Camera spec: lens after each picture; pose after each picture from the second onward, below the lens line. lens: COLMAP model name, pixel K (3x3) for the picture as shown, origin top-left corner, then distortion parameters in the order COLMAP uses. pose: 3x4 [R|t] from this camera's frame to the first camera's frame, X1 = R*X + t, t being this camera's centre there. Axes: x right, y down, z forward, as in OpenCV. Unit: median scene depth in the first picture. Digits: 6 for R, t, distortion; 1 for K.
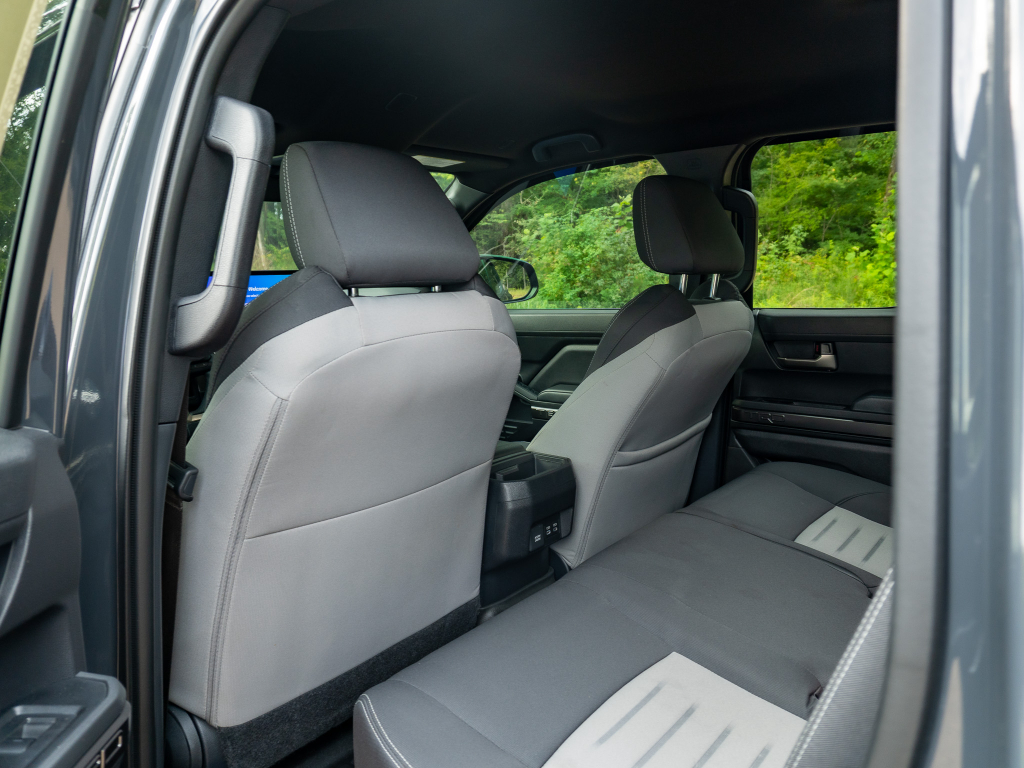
lens RADIAL K [[767.0, 0, 514.6], [0, 767.0, 381.2], [0, 0, 1]] dist [-0.015691, -0.004293]
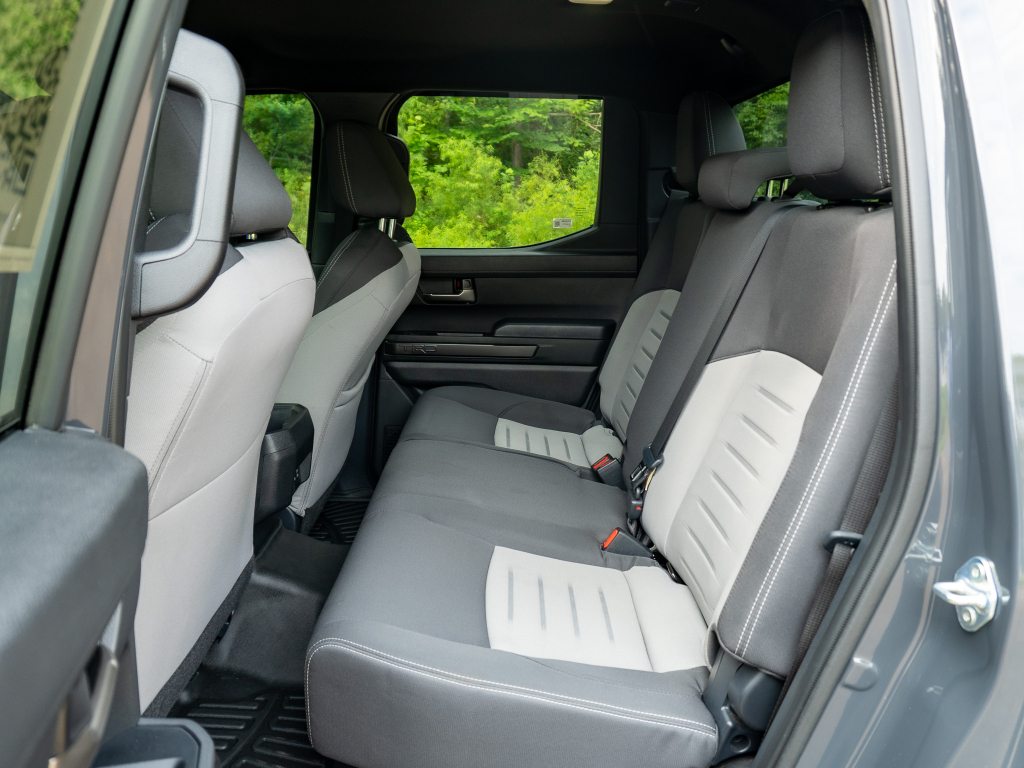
lens RADIAL K [[825.6, 0, 505.3], [0, 825.6, 382.2], [0, 0, 1]] dist [-0.022690, -0.003317]
pose [[0.777737, -0.103849, 0.619952, -0.322421], [0.054737, 0.993701, 0.097788, -0.014502], [-0.626202, -0.042119, 0.778522, 0.002878]]
